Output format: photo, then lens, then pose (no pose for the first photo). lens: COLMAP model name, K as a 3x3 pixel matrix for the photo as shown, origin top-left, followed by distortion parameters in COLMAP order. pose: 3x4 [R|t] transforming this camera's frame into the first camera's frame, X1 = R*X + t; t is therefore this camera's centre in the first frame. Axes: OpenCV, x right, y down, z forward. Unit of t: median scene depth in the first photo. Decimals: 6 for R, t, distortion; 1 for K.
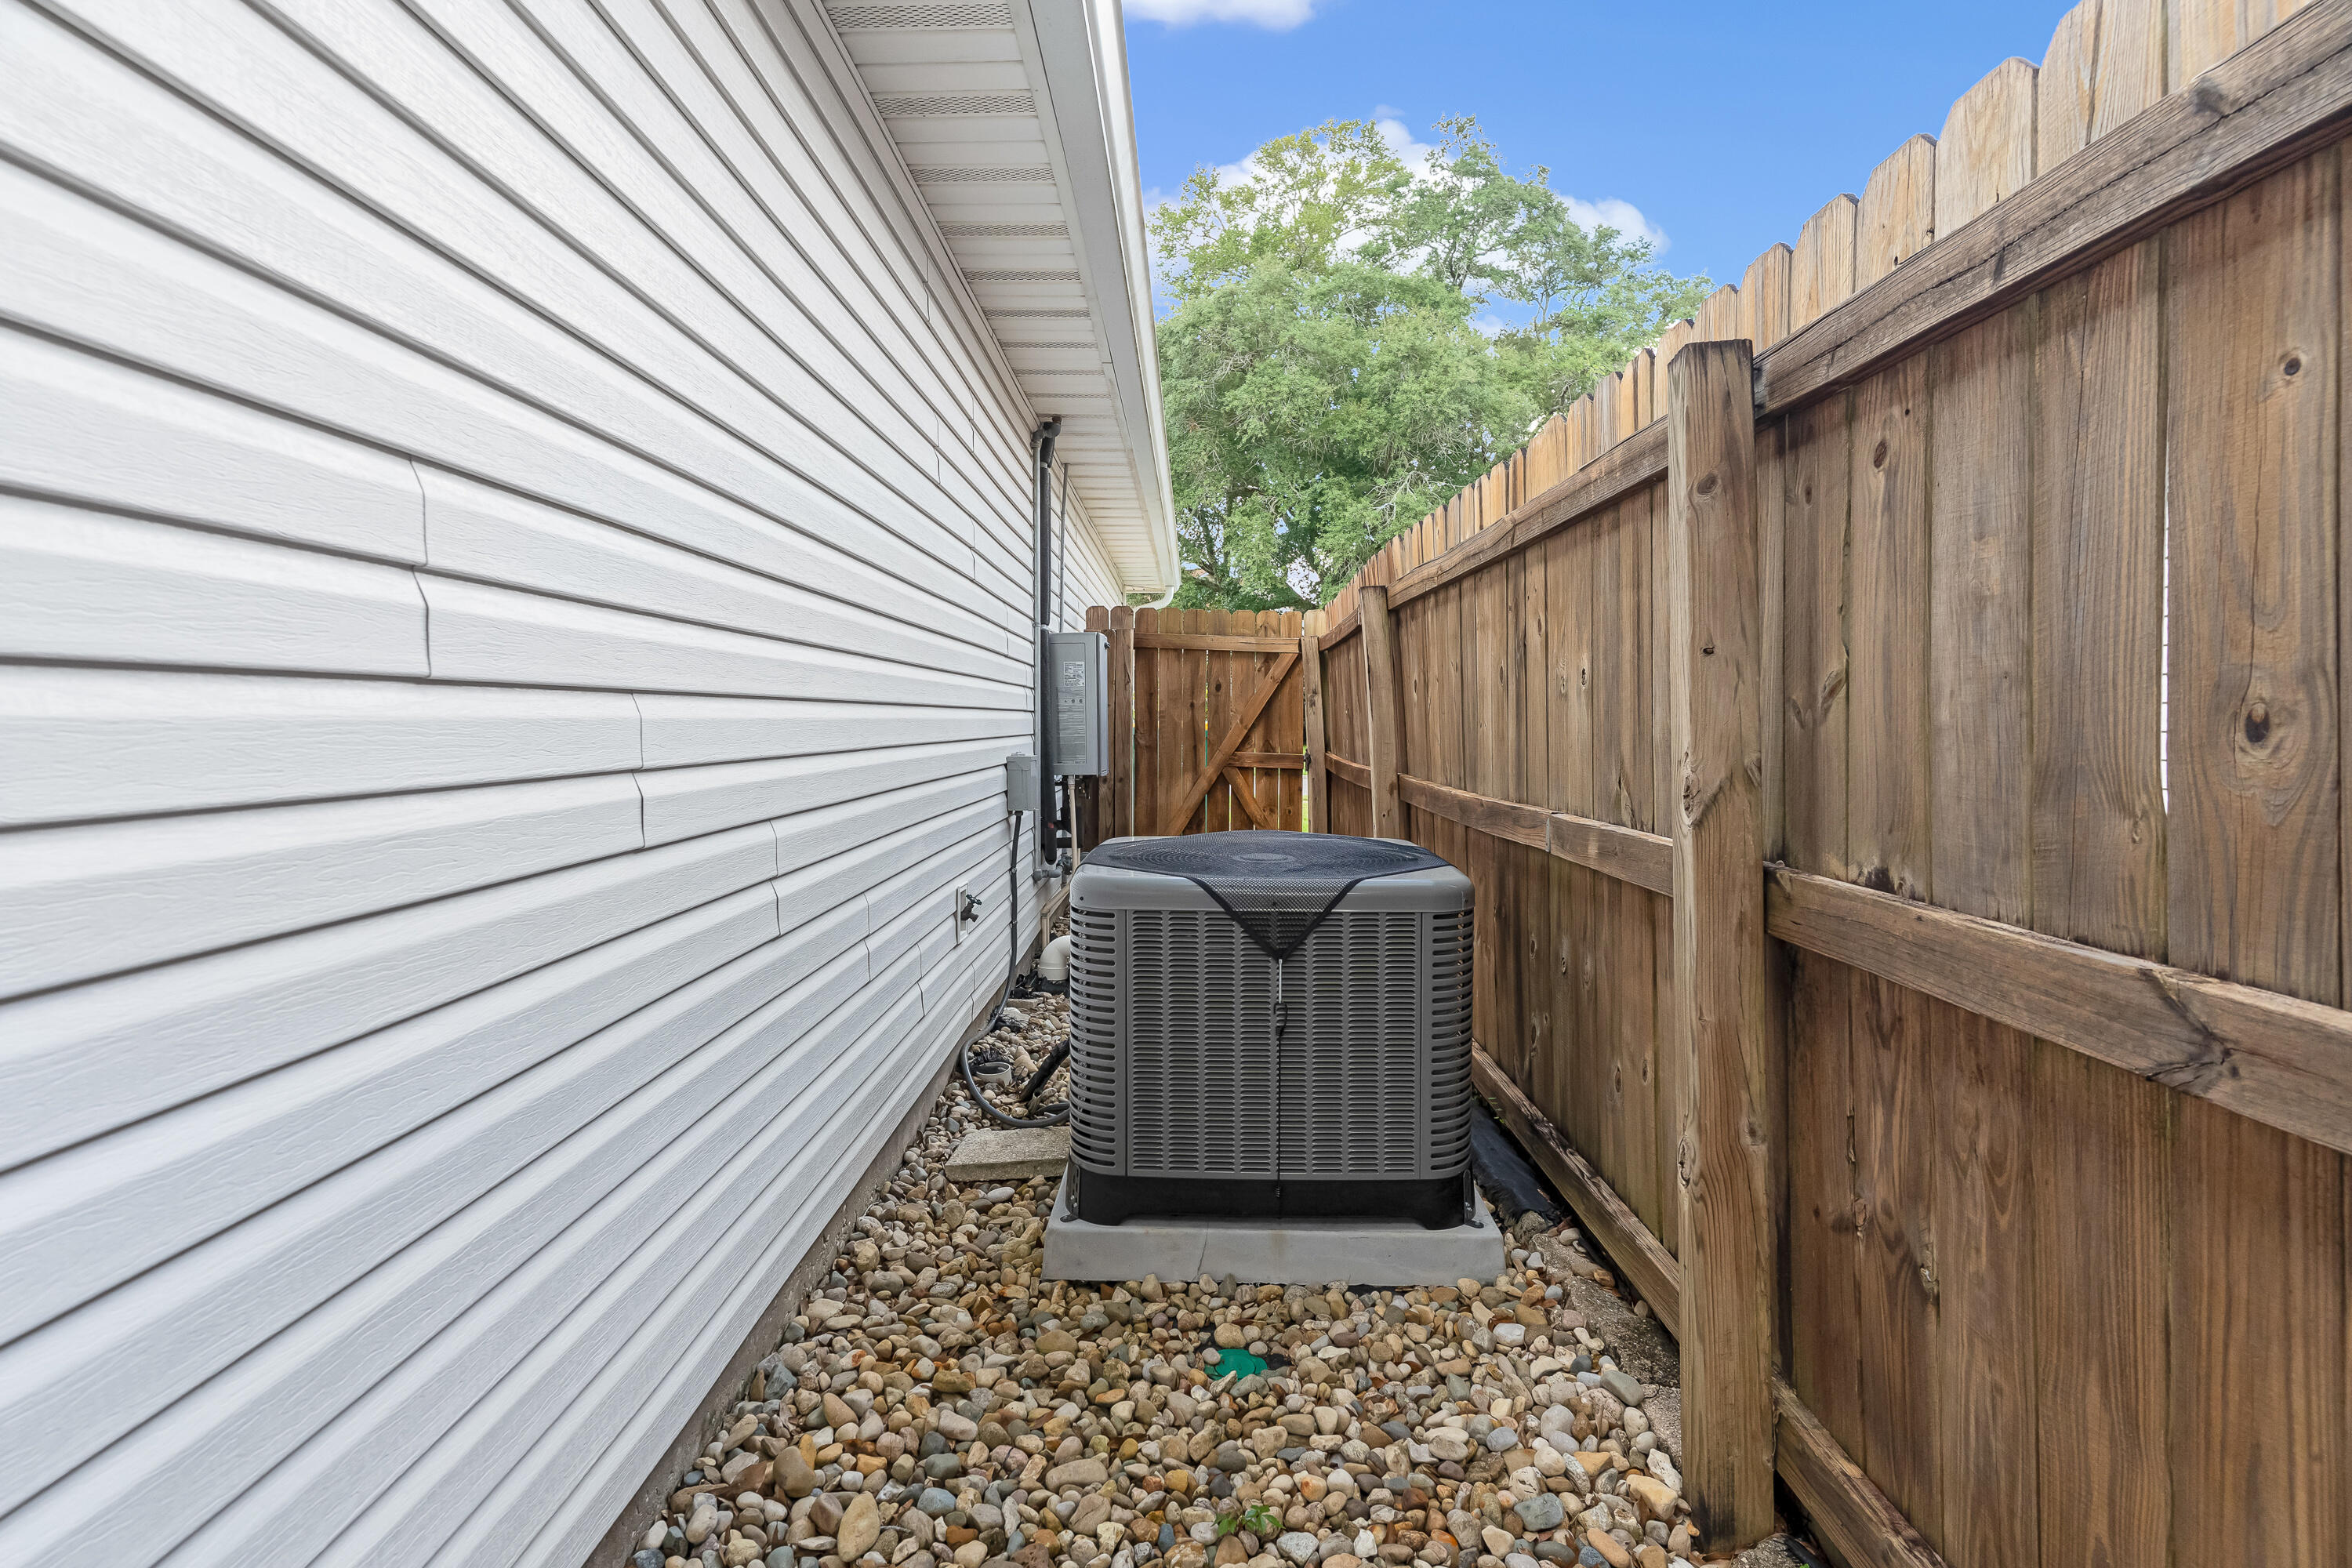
lens RADIAL K [[1164.6, 0, 1178.7], [0, 1164.6, 735.3], [0, 0, 1]] dist [0.001039, 0.000133]
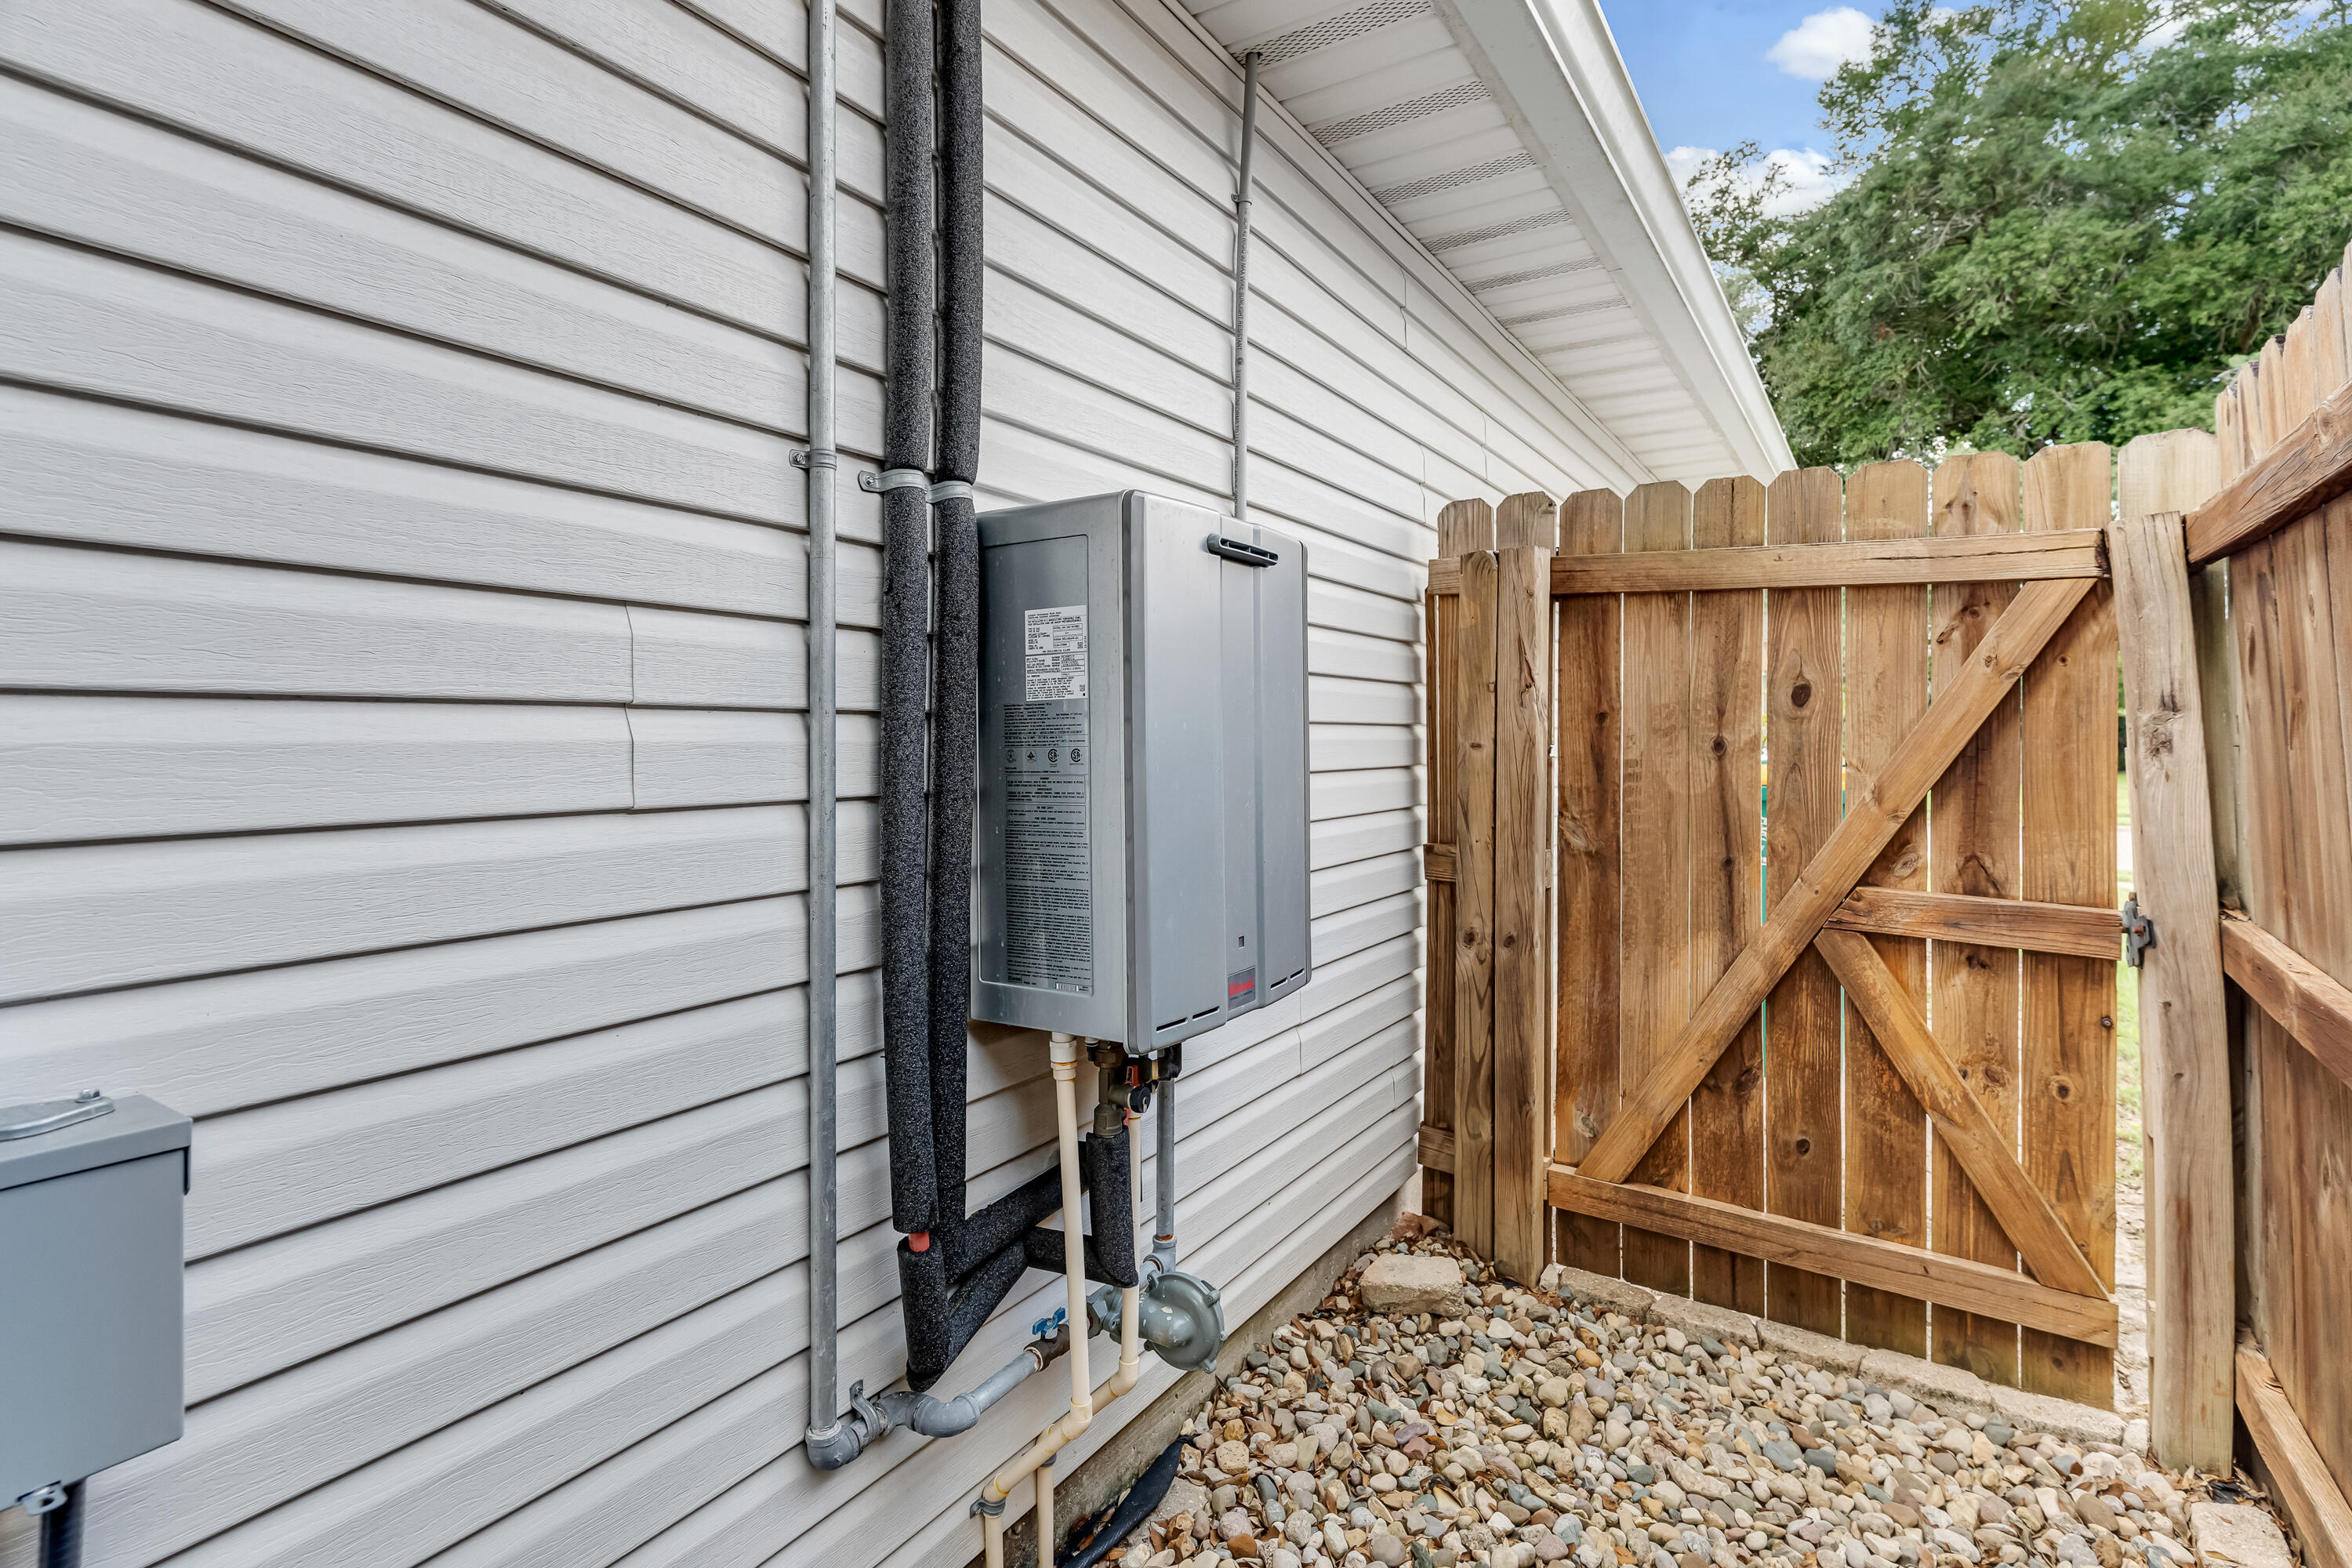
lens RADIAL K [[1164.6, 0, 1178.7], [0, 1164.6, 735.3], [0, 0, 1]] dist [0.001039, 0.000133]
pose [[0.853487, -0.000213, -0.521114, 0.055897], [-0.008041, 0.999875, -0.013578, -0.022873], [0.521052, 0.015779, 0.853379, 0.608842]]
